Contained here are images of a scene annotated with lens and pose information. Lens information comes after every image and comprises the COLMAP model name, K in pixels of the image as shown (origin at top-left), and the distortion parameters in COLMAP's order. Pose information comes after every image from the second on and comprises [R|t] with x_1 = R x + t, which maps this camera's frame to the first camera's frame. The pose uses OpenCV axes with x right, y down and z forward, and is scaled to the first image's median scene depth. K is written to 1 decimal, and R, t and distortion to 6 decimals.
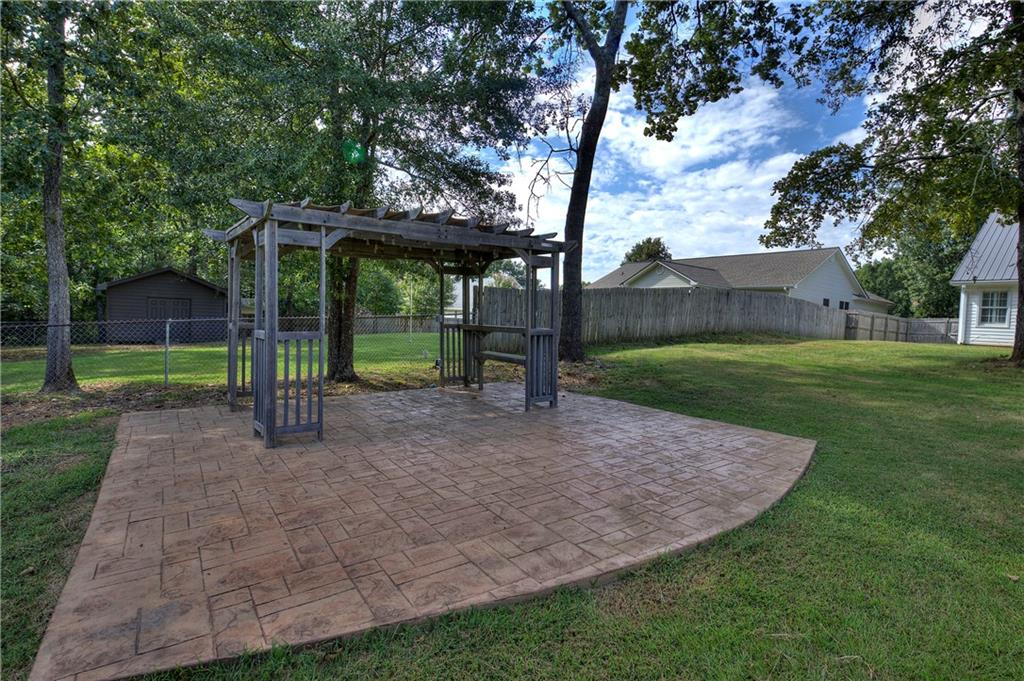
lens RADIAL K [[498.4, 0, 516.9], [0, 498.4, 338.1], [0, 0, 1]] dist [0.005883, -0.001809]
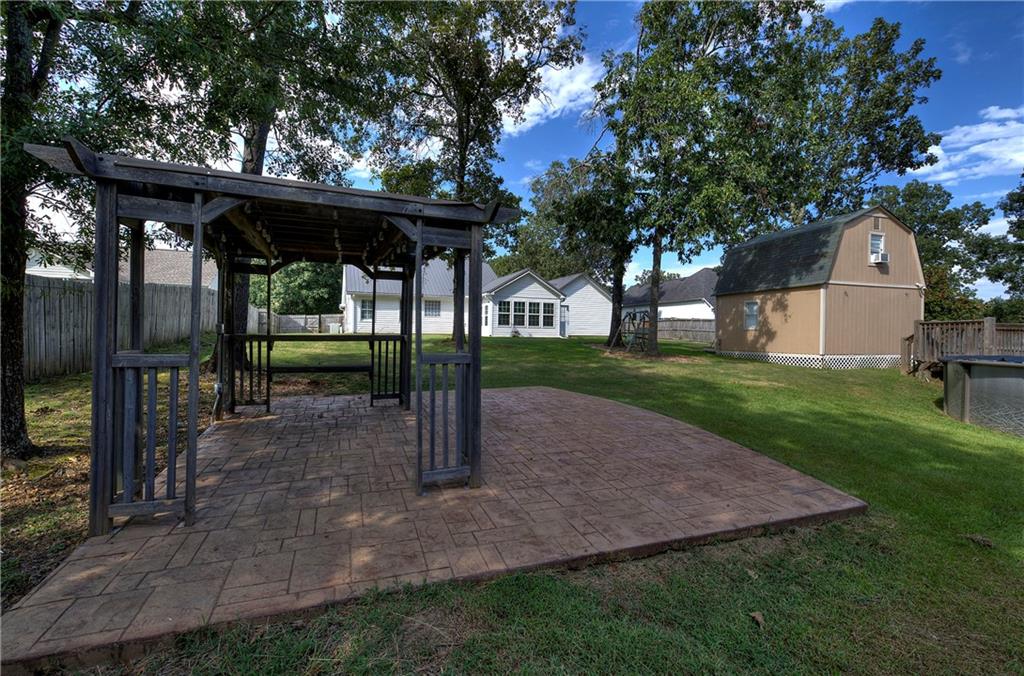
lens RADIAL K [[444.3, 0, 518.3], [0, 444.3, 335.4], [0, 0, 1]] dist [0.001215, 0.002158]
pose [[0.237319, -0.043775, 0.970445, -0.312981], [0.031792, 0.998799, 0.037280, -0.015880], [-0.970911, 0.022005, 0.238425, 0.193997]]
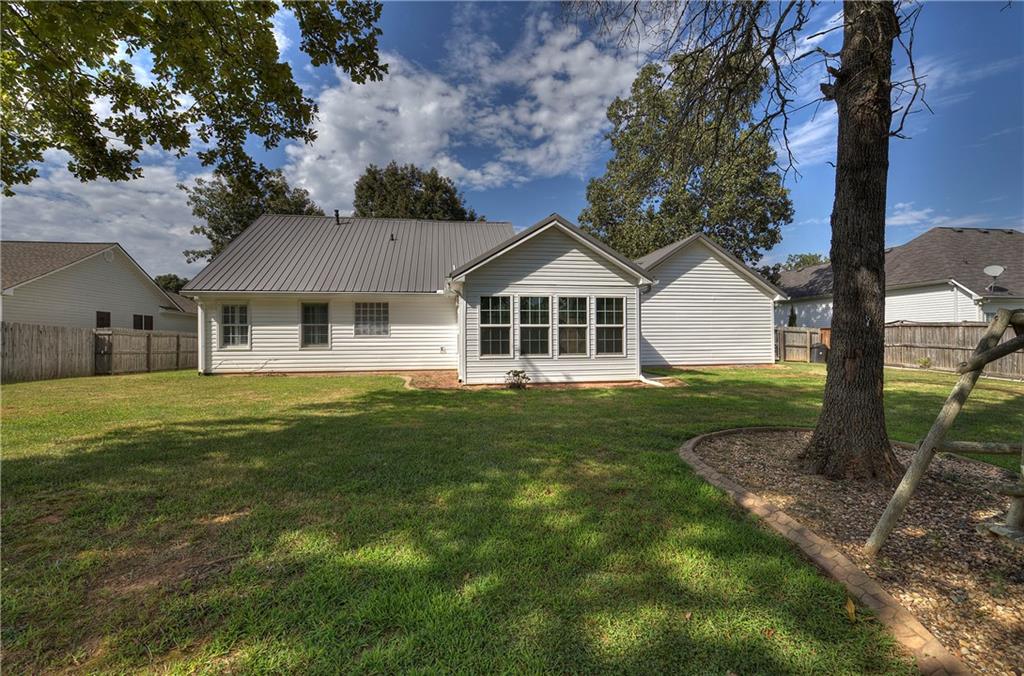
lens RADIAL K [[444.3, 0, 519.8], [0, 444.3, 341.6], [0, 0, 1]] dist [0.001215, 0.002158]
pose [[0.466903, -0.051265, 0.882821, 0.536730], [0.057691, 0.997957, 0.027440, -0.028294], [-0.882424, 0.038119, 0.468907, 0.269010]]
